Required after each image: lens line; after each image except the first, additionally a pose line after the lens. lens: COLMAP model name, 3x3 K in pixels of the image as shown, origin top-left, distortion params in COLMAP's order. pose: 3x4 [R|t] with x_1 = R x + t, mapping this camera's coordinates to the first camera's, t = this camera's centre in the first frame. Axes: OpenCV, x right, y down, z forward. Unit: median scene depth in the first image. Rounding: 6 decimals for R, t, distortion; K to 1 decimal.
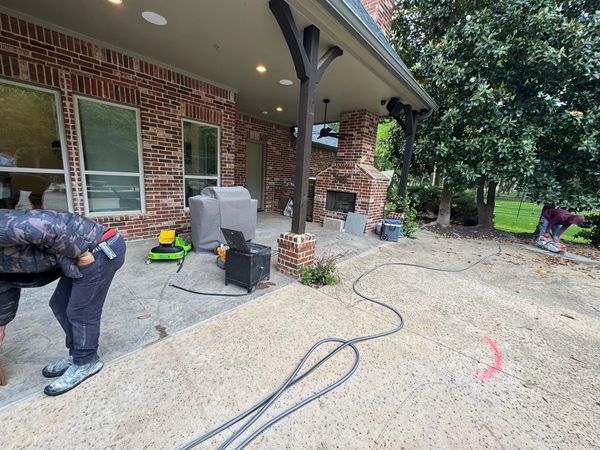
lens RADIAL K [[237.7, 0, 300.0], [0, 237.7, 225.0], [0, 0, 1]] dist [-0.000451, -0.000060]
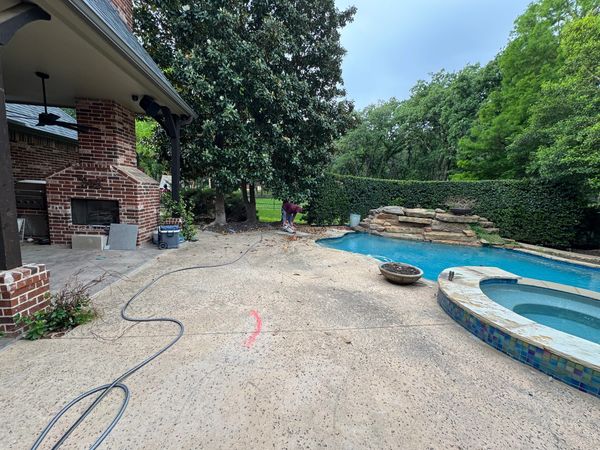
lens RADIAL K [[237.7, 0, 300.0], [0, 237.7, 225.0], [0, 0, 1]] dist [-0.000451, -0.000060]
pose [[0.659271, -0.134636, 0.739754, 0.032427], [0.142200, 0.988409, 0.053162, -0.001708], [-0.738337, 0.070144, 0.670774, -0.024650]]
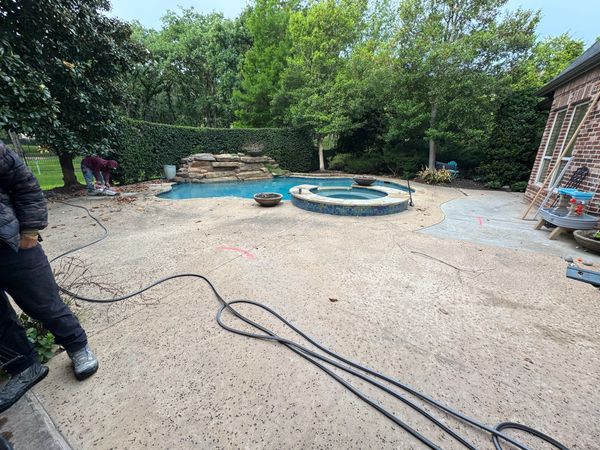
lens RADIAL K [[237.7, 0, 300.0], [0, 237.7, 225.0], [0, 0, 1]] dist [-0.000451, -0.000060]
pose [[-0.207127, -0.368009, 0.906459, -0.230312], [0.175486, 0.897548, 0.404490, -0.060750], [-0.962446, 0.242852, -0.121326, 0.250506]]
